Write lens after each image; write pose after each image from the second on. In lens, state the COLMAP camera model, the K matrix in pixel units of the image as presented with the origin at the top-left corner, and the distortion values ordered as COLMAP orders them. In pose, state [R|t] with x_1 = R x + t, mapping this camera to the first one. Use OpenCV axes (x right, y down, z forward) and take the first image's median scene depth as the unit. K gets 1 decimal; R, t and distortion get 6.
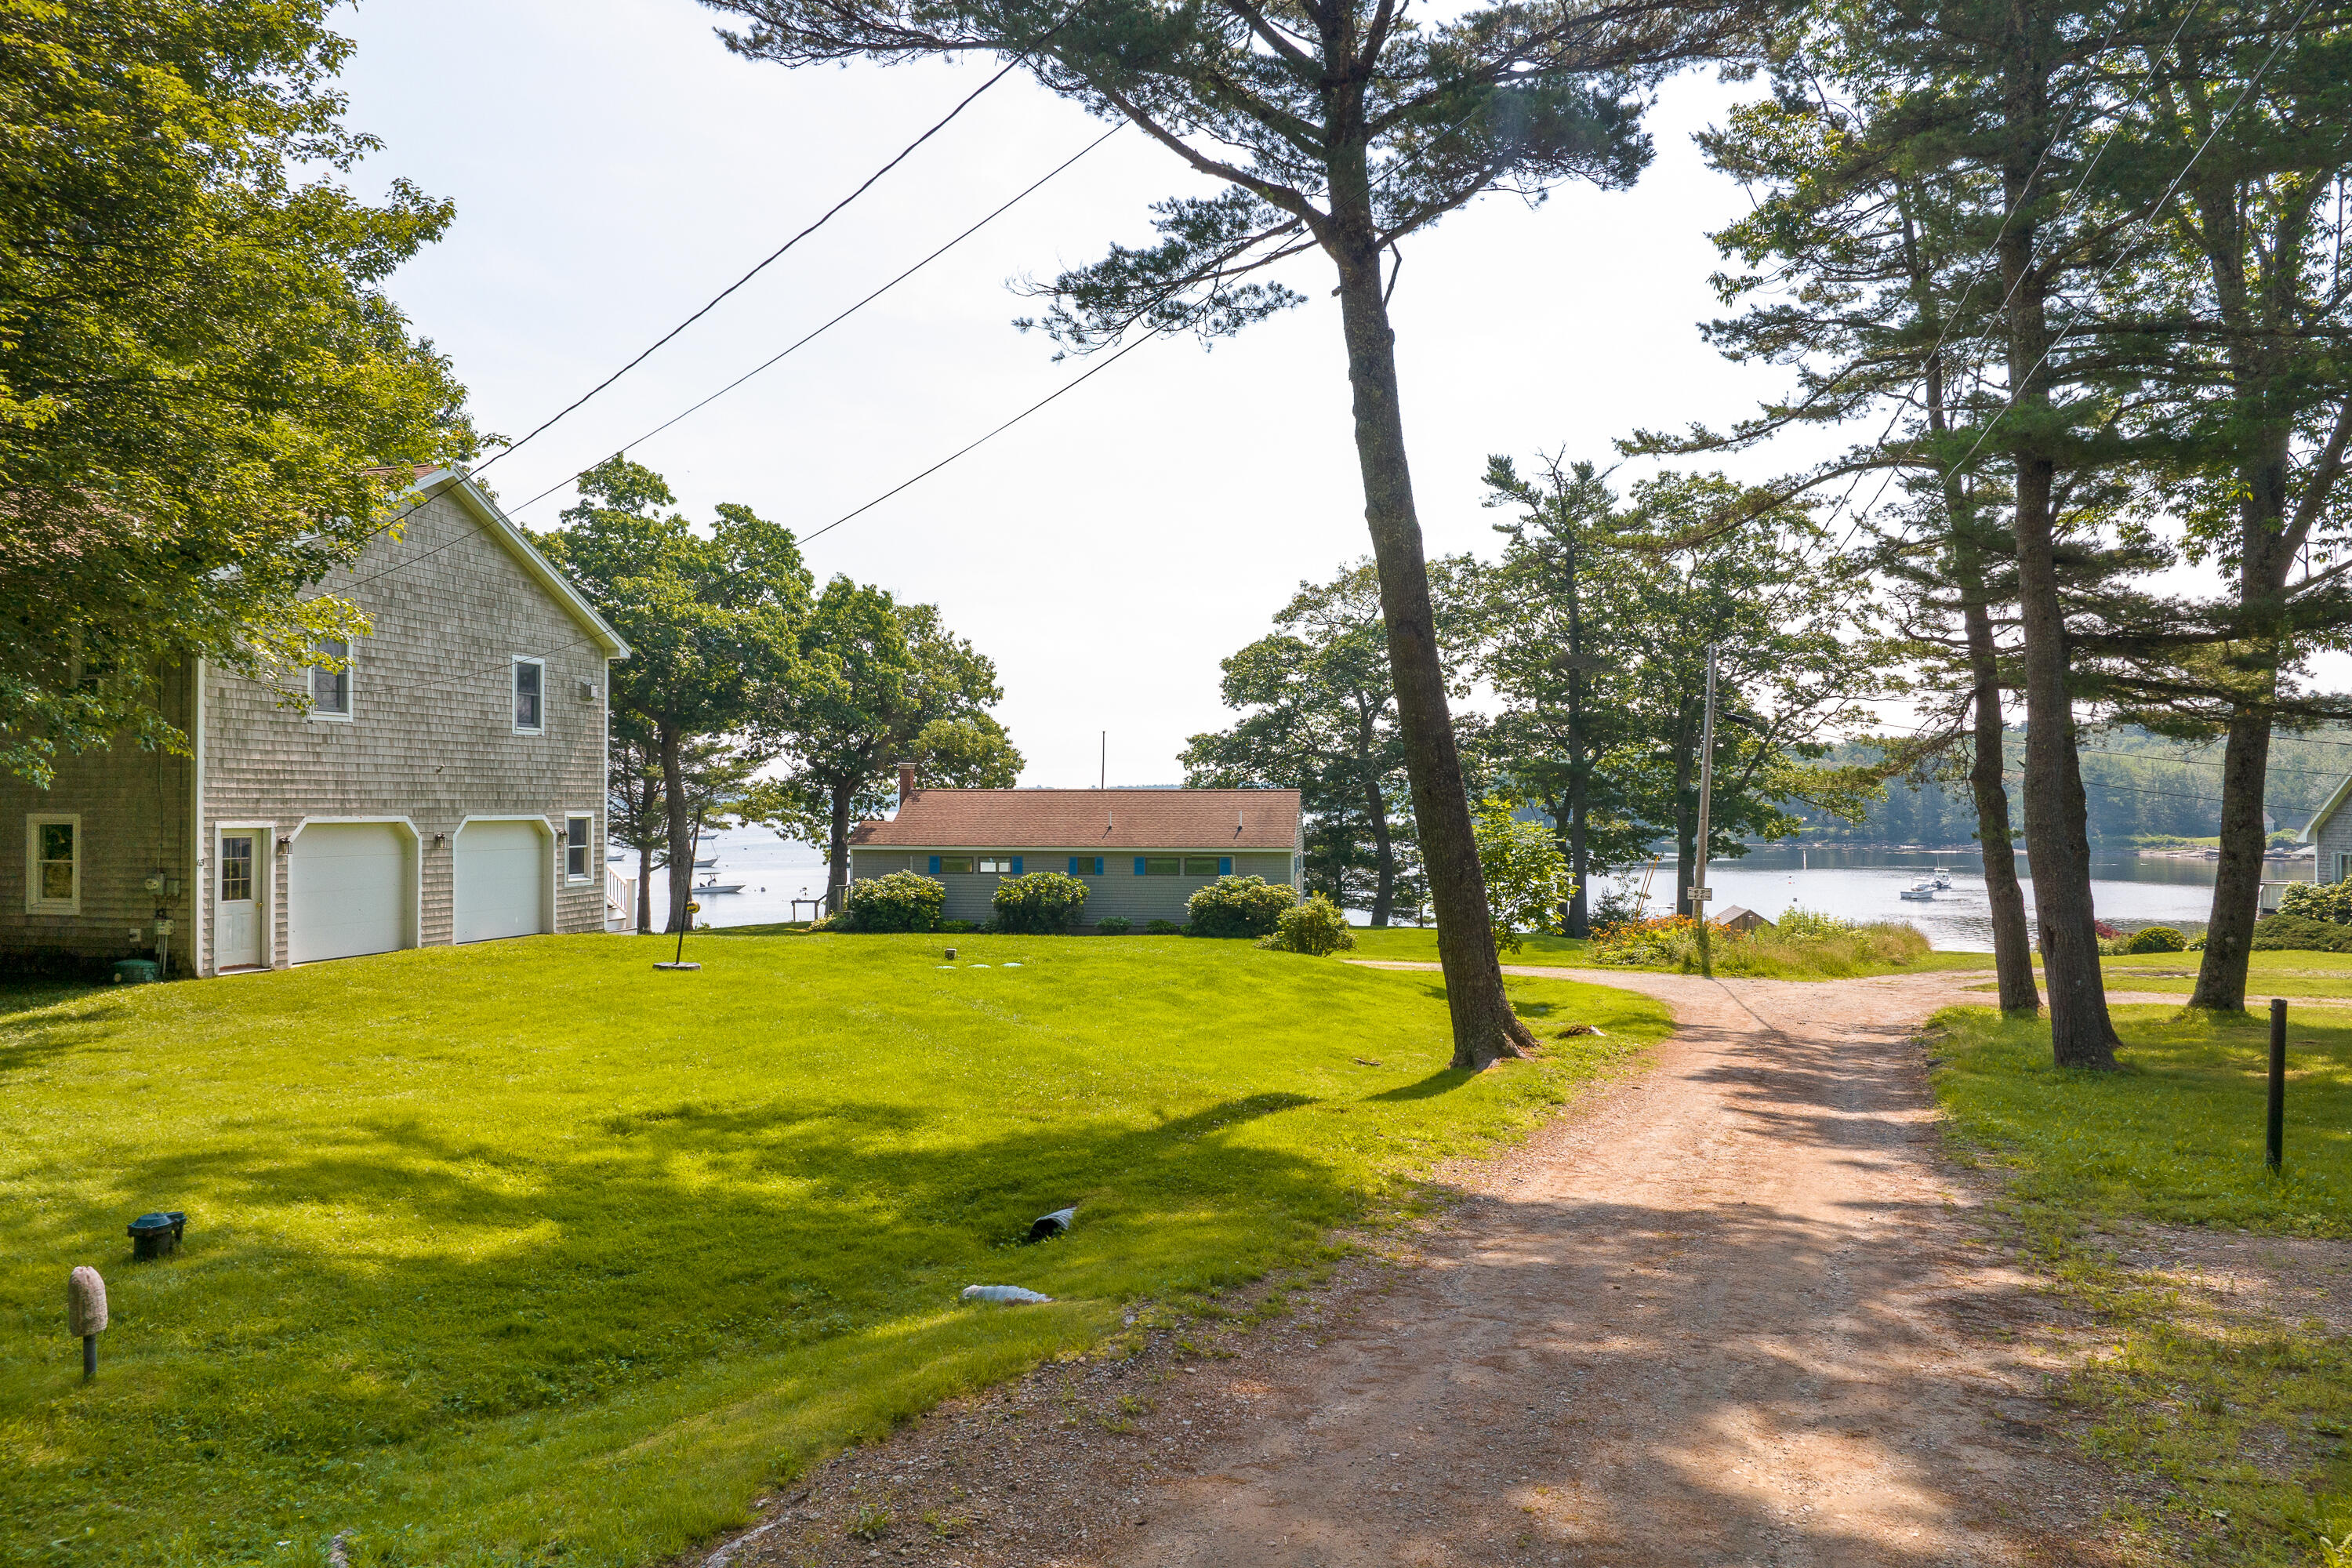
lens RADIAL K [[1618.9, 0, 1176.0], [0, 1618.9, 784.0], [0, 0, 1]] dist [-0.002604, -0.004639]
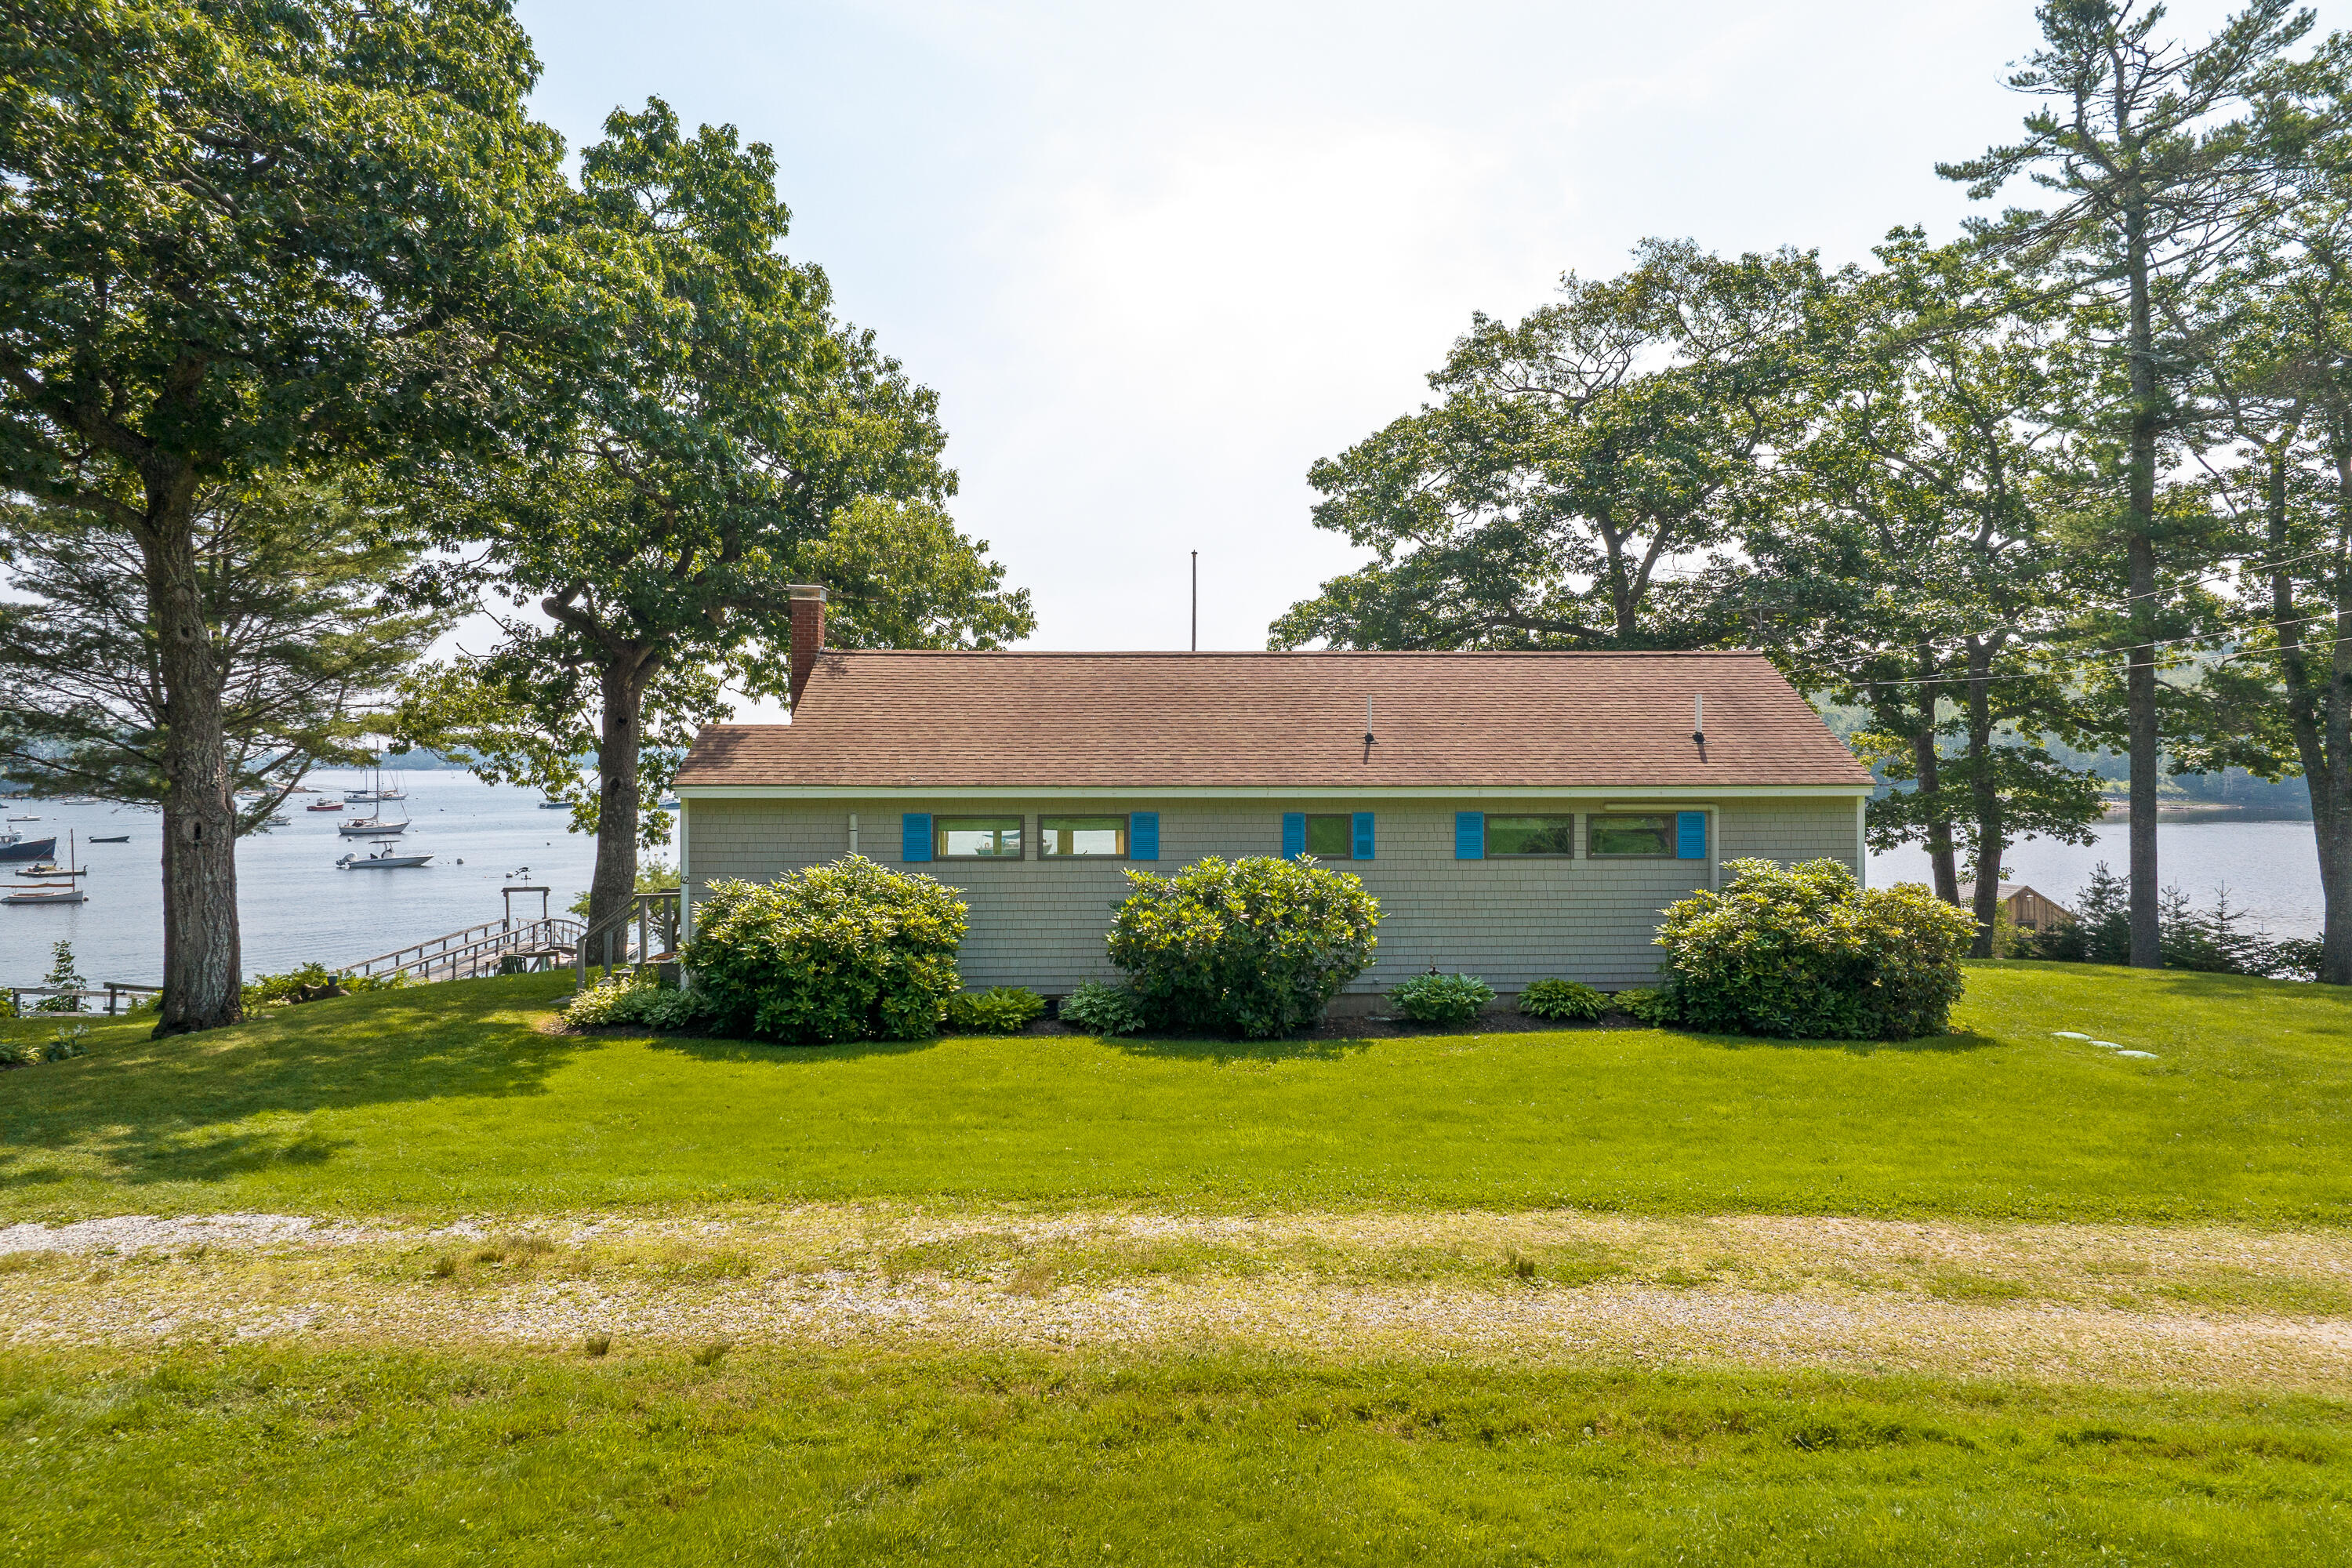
lens RADIAL K [[1618.9, 0, 1176.0], [0, 1618.9, 784.0], [0, 0, 1]] dist [-0.002604, -0.004639]
pose [[0.986059, -0.003650, 0.166353, -0.126811], [-0.000758, 0.999651, 0.026424, 0.022756], [-0.166391, -0.026182, 0.985712, 0.514794]]
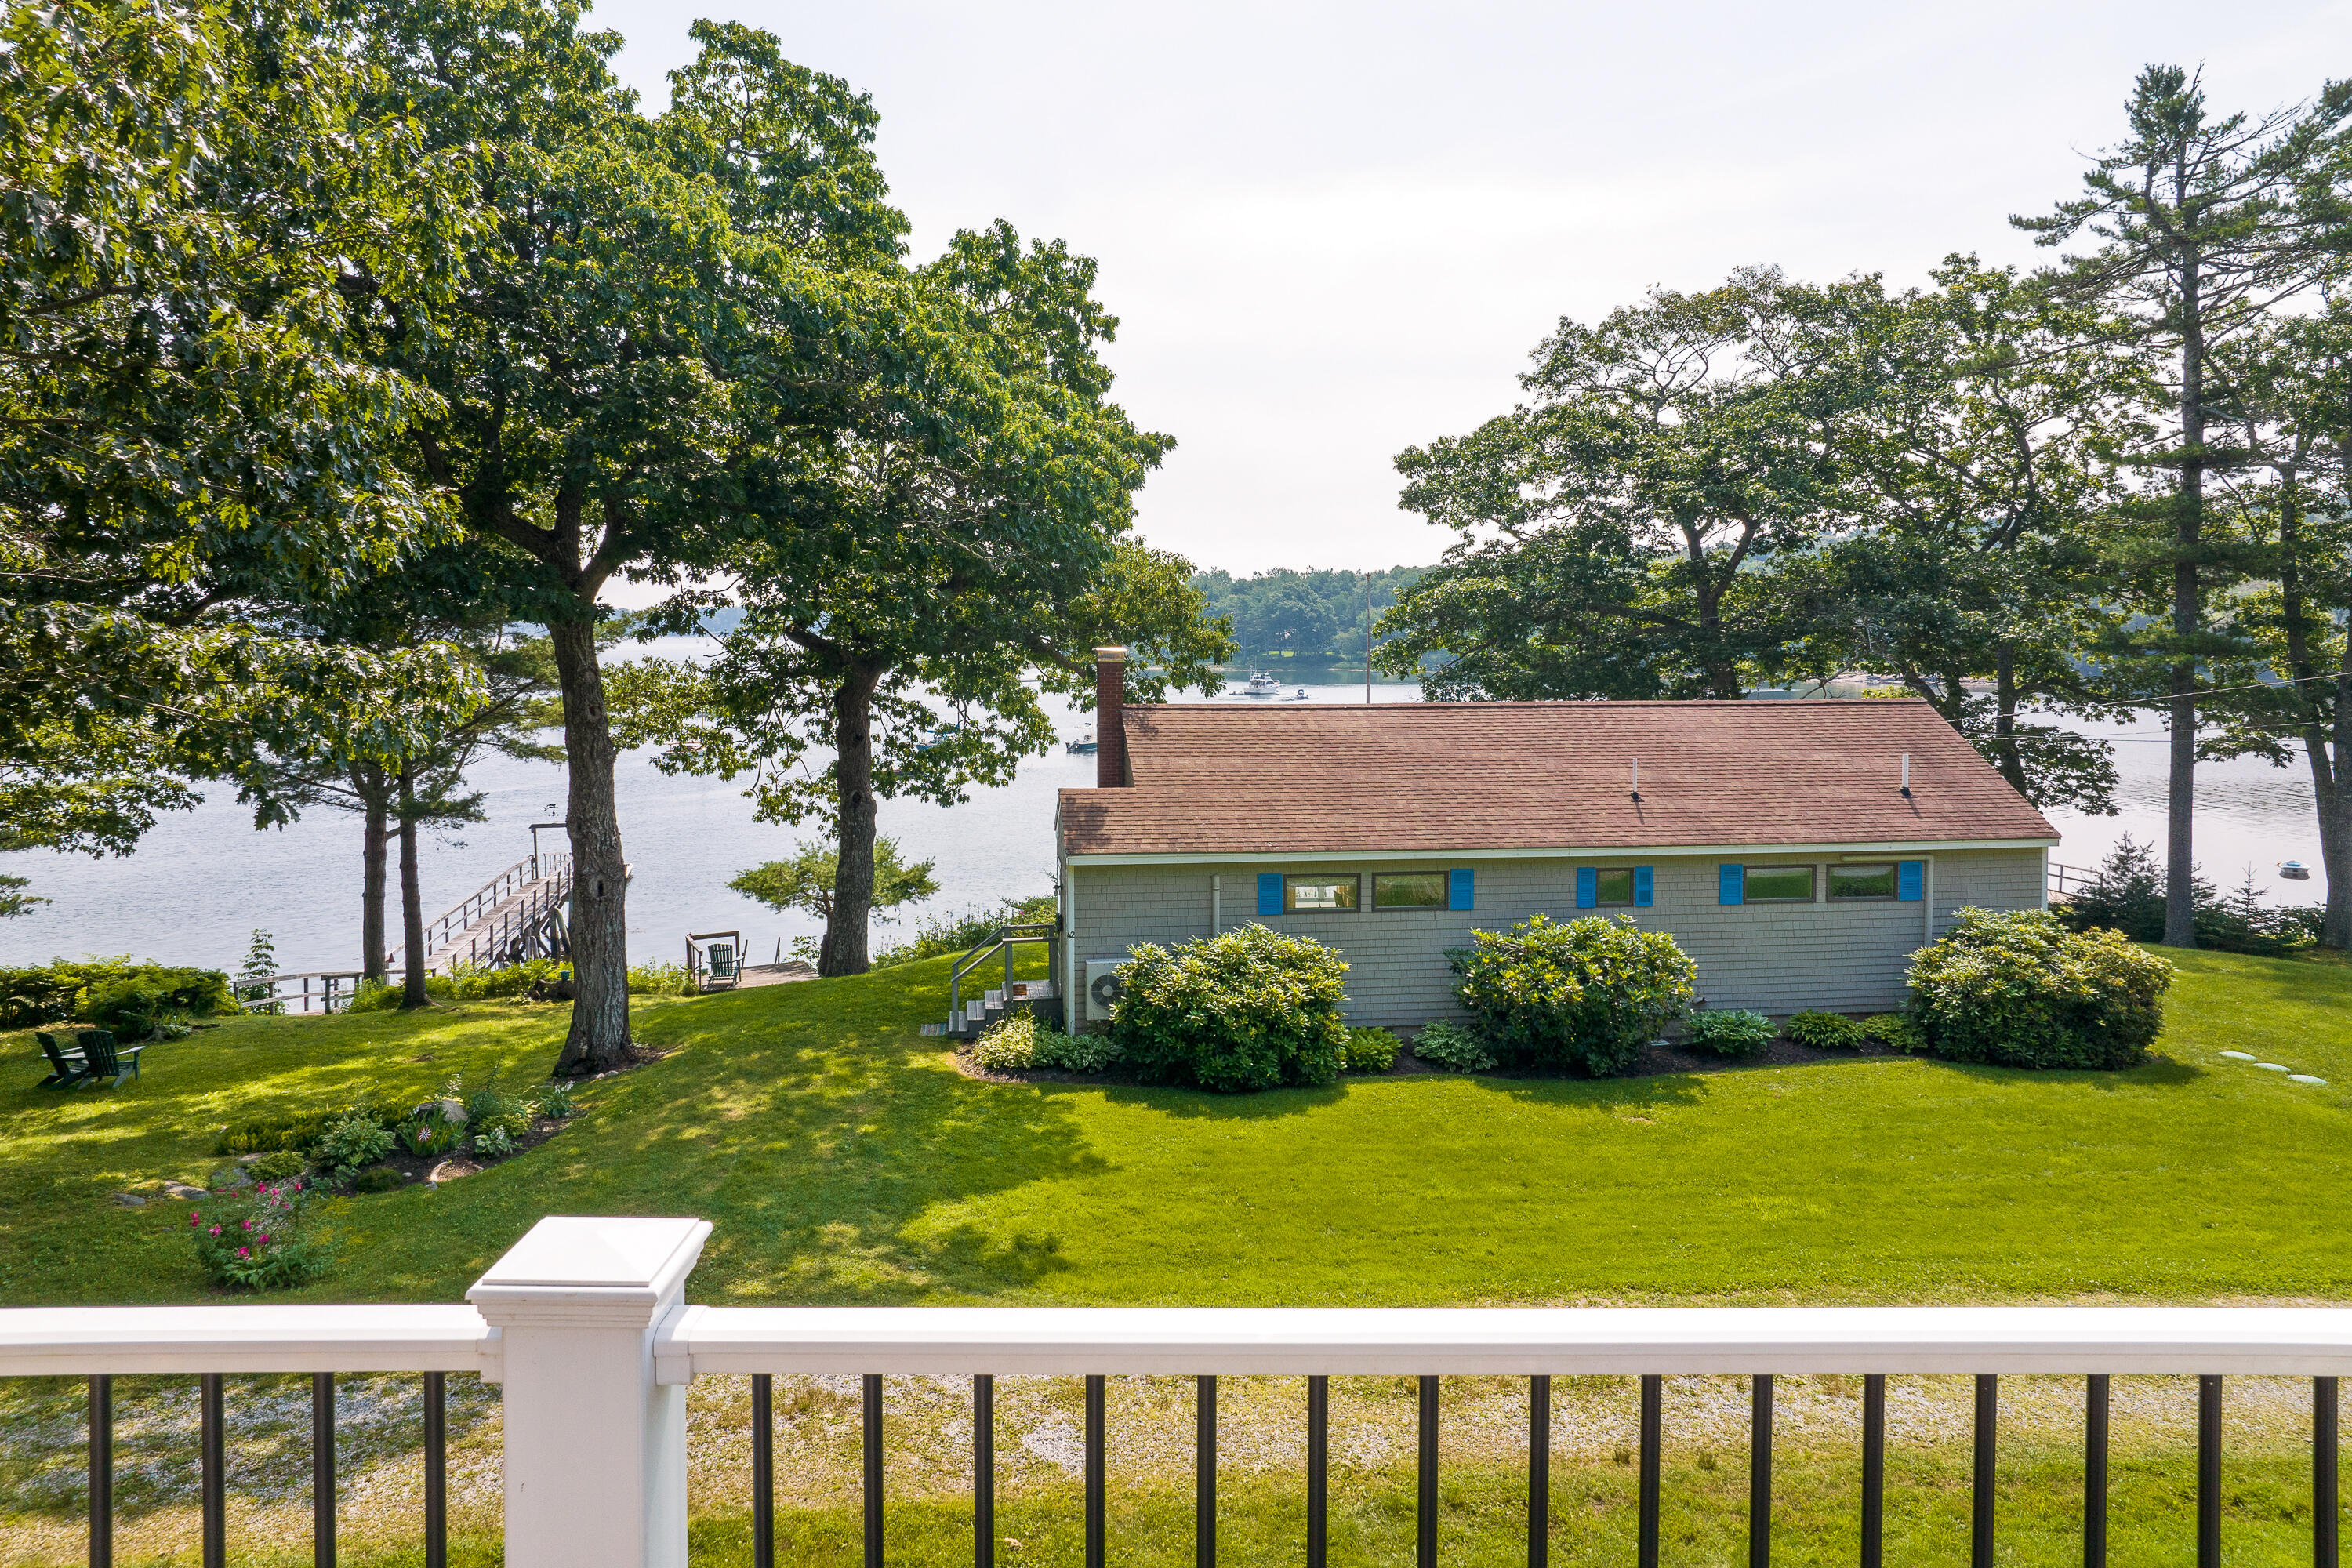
lens RADIAL K [[1650.6, 0, 1154.7], [0, 1650.6, 715.4], [0, 0, 1]] dist [-0.006521, 0.003825]
pose [[0.970453, -0.015971, 0.240763, -0.236138], [-0.000549, 0.997658, 0.068393, -0.023143], [-0.241291, -0.066504, 0.968171, 0.484425]]
